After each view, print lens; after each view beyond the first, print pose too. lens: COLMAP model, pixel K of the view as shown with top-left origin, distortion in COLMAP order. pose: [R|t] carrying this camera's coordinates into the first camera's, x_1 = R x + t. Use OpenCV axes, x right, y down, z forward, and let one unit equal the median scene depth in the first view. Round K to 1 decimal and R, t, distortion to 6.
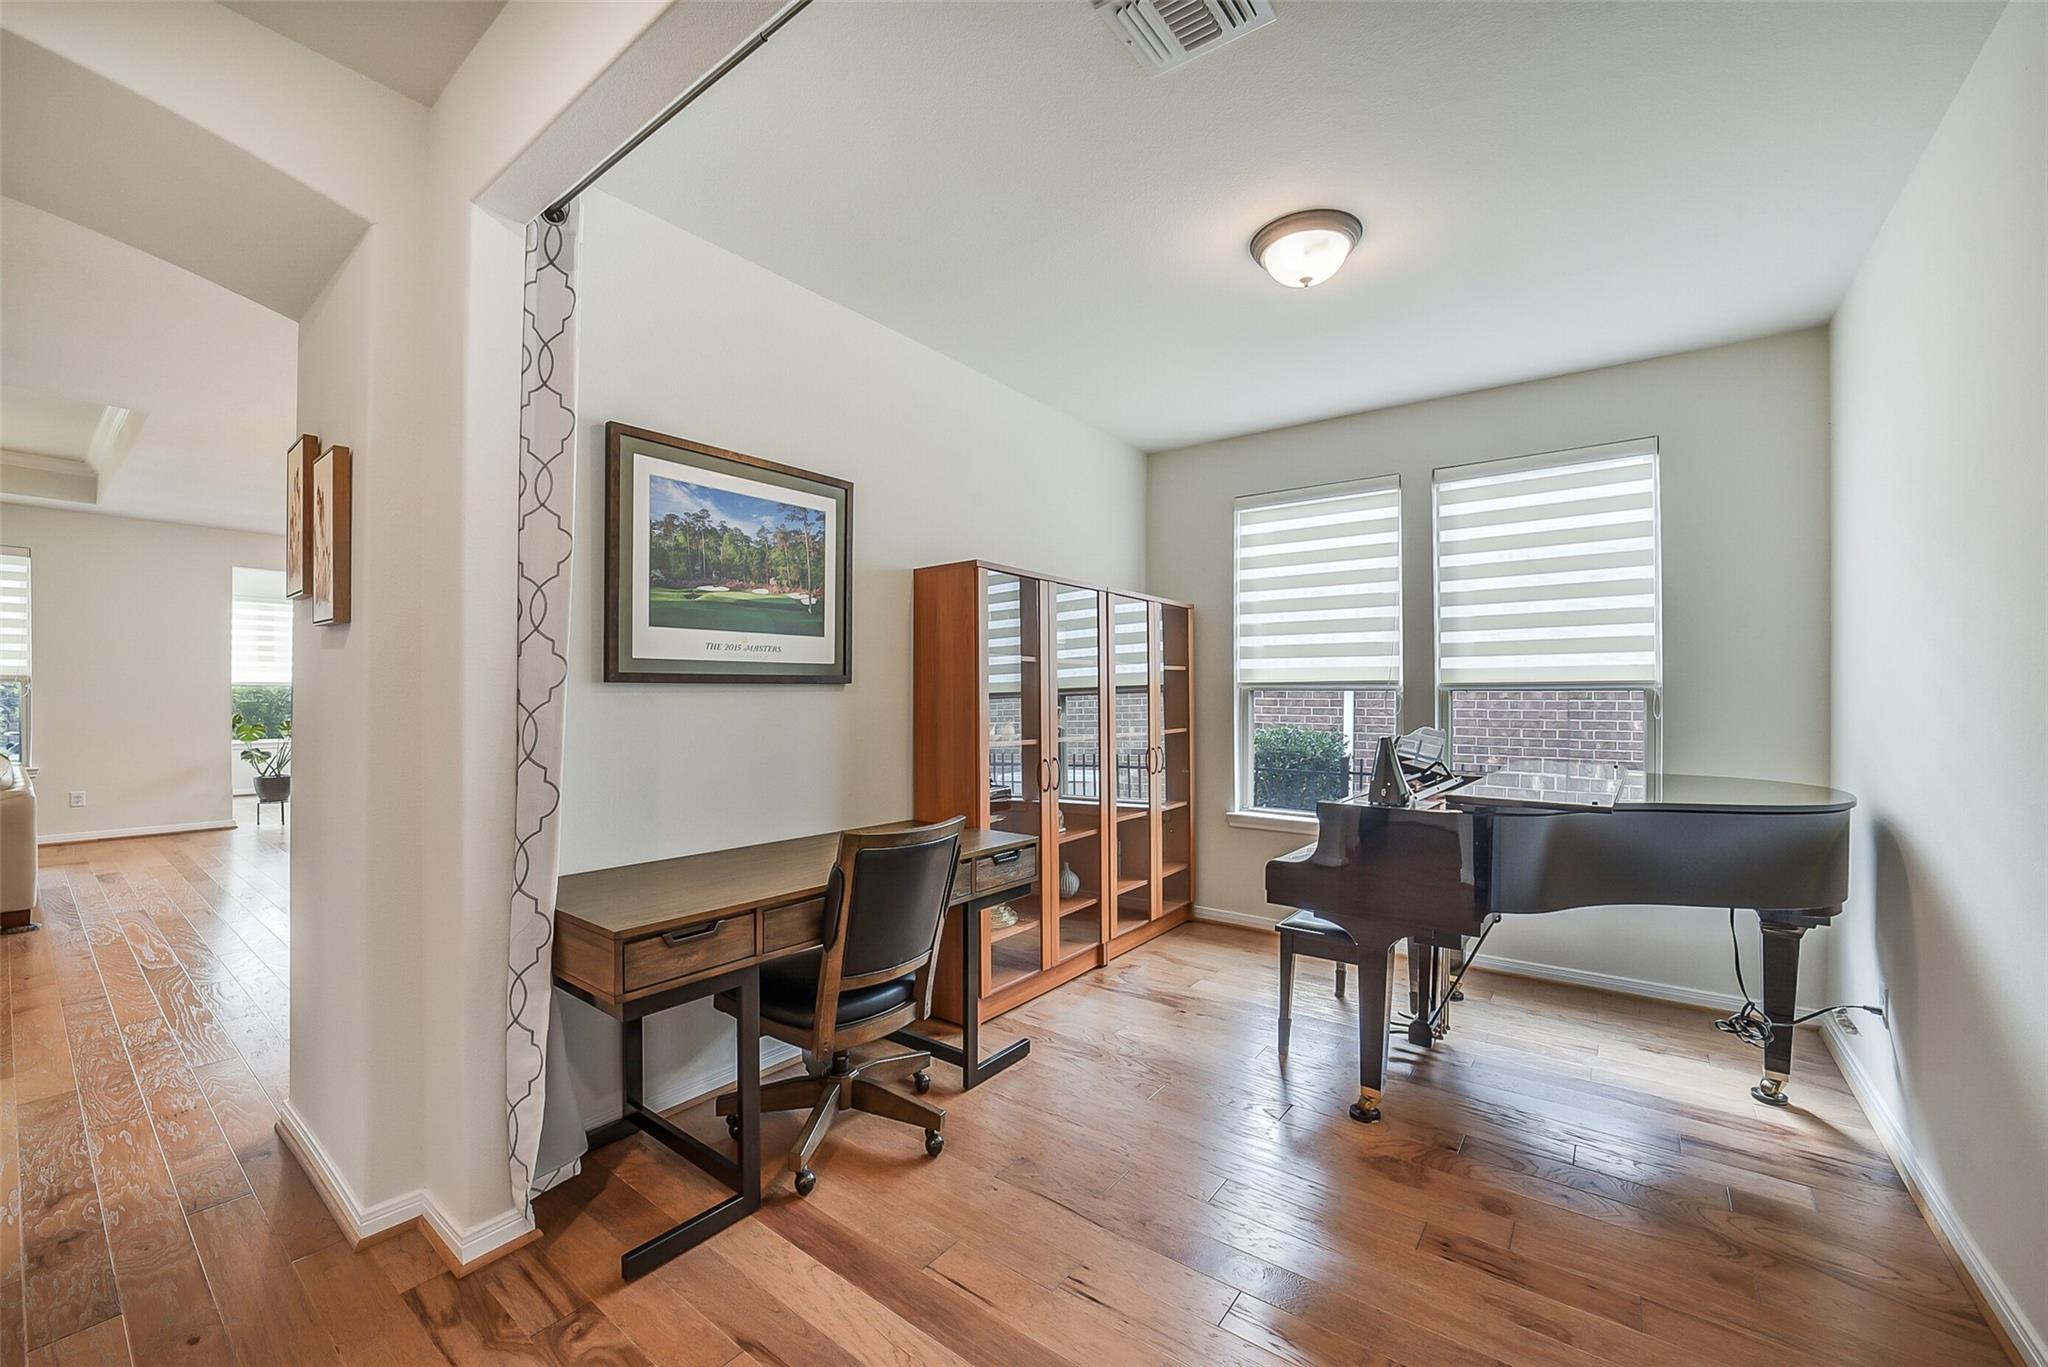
lens RADIAL K [[806.3, 0, 1035.3], [0, 806.3, 690.1], [0, 0, 1]] dist [-0.032461, 0.004214]
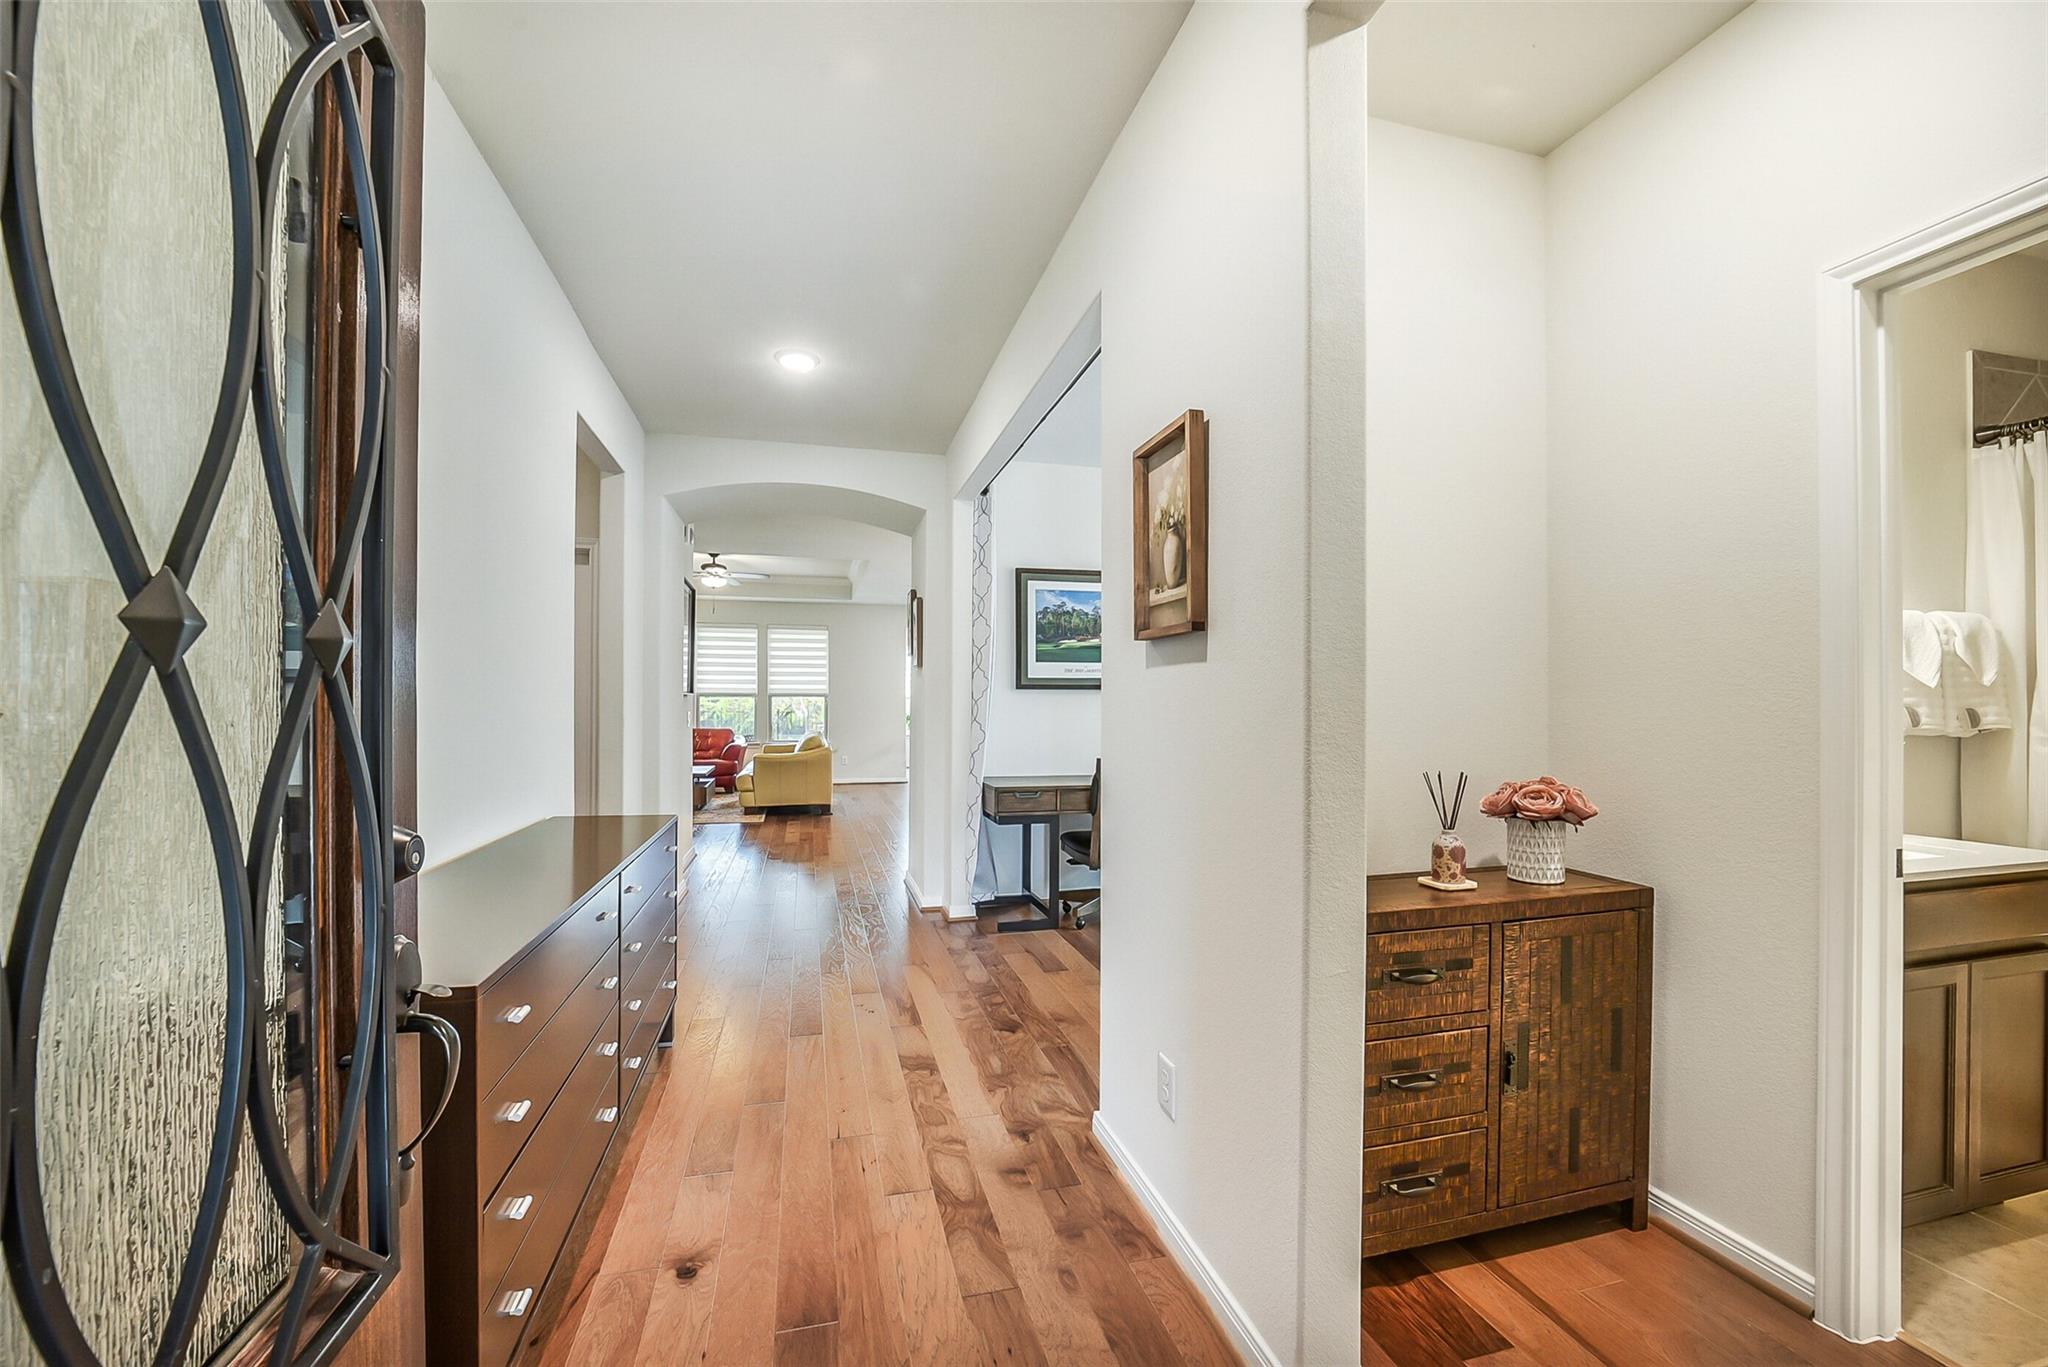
lens RADIAL K [[806.3, 0, 1020.5], [0, 806.3, 691.2], [0, 0, 1]] dist [-0.032461, 0.004214]
pose [[0.782339, -0.011888, -0.622740, 0.798185], [0.000664, 0.999833, -0.018251, 0.034855], [0.622853, 0.013865, 0.782216, -0.671063]]
